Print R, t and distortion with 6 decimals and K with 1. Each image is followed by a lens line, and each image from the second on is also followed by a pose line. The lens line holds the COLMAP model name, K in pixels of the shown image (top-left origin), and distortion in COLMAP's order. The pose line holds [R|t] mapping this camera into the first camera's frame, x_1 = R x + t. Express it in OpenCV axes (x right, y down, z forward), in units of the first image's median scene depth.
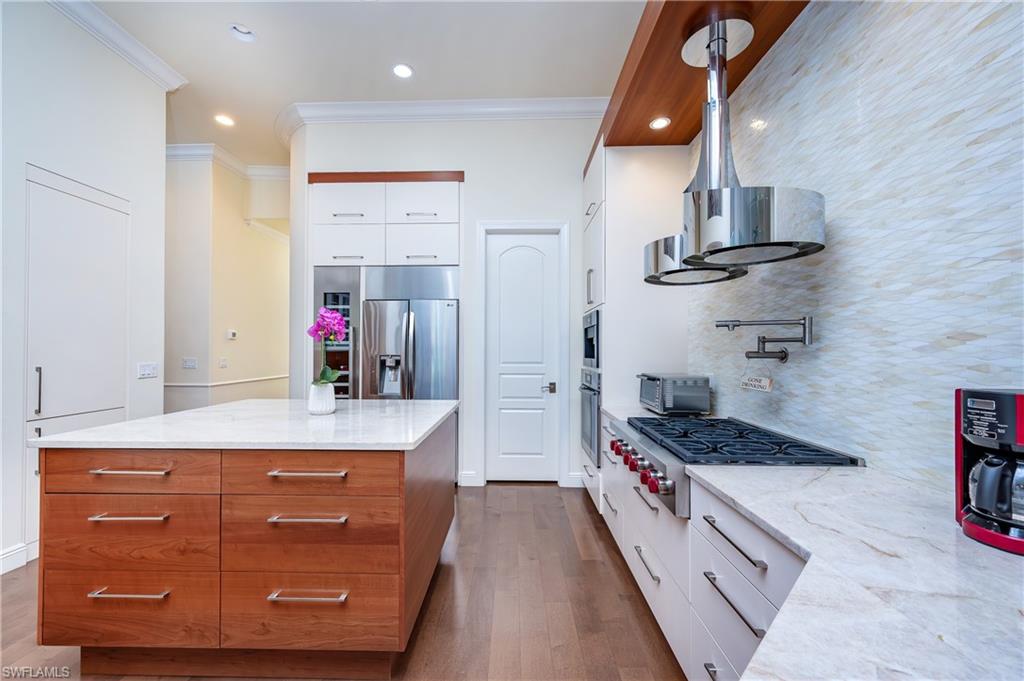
lens RADIAL K [[415.5, 0, 512.0], [0, 415.5, 340.5], [0, 0, 1]] dist [0.000740, 0.000242]
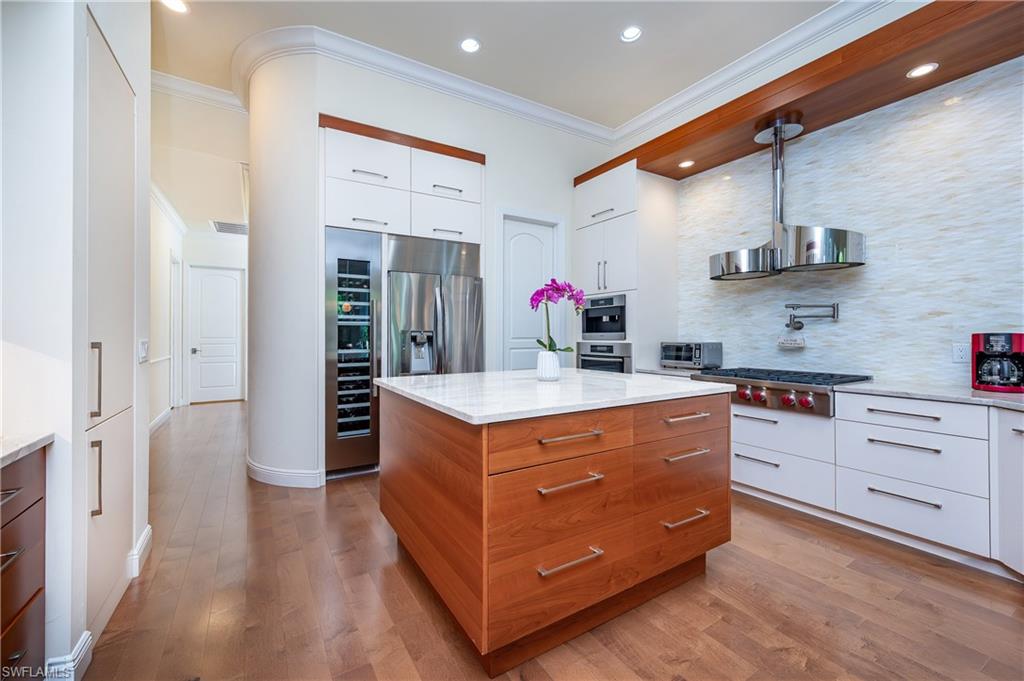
lens RADIAL K [[410.1, 0, 494.4], [0, 410.1, 326.6], [0, 0, 1]] dist [-0.001765, -0.000200]
pose [[0.847980, 0.007007, 0.529981, -1.304090], [-0.008019, 0.999968, -0.000390, 0.049766], [-0.529967, -0.003919, 0.848009, 0.231745]]
